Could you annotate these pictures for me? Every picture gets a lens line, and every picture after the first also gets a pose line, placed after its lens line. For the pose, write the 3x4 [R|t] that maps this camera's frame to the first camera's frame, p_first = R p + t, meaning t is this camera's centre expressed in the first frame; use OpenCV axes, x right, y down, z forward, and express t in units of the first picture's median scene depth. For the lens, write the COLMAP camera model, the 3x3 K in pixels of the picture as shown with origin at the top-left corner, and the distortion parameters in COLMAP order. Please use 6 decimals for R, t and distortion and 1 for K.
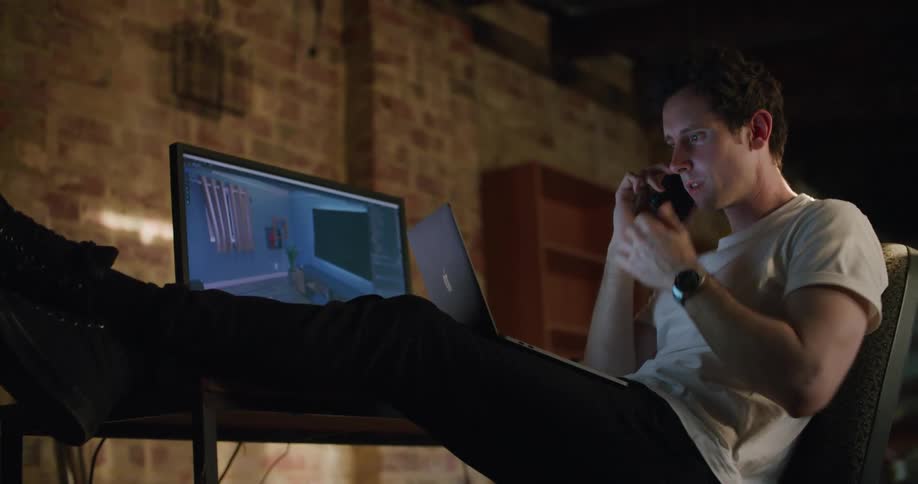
lens RADIAL K [[1348.5, 0, 407.9], [0, 1348.5, 240.0], [0, 0, 1]] dist [-0.046688, 0.145300]
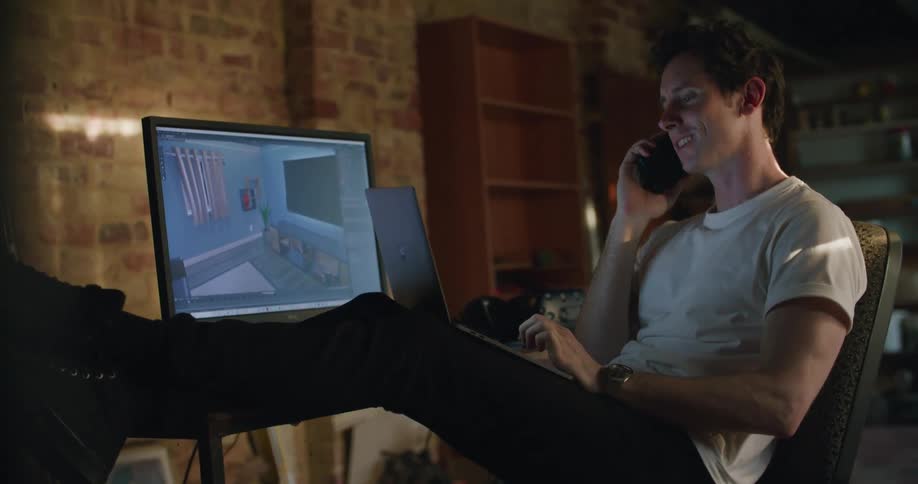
lens RADIAL K [[1340.8, 0, 395.4], [0, 1340.8, 245.4], [0, 0, 1]] dist [-0.036813, -0.002435]
pose [[0.997792, -0.018215, 0.063874, -0.055040], [0.006123, 0.982794, 0.184603, -0.149589], [-0.066138, -0.183804, 0.980735, 0.023722]]
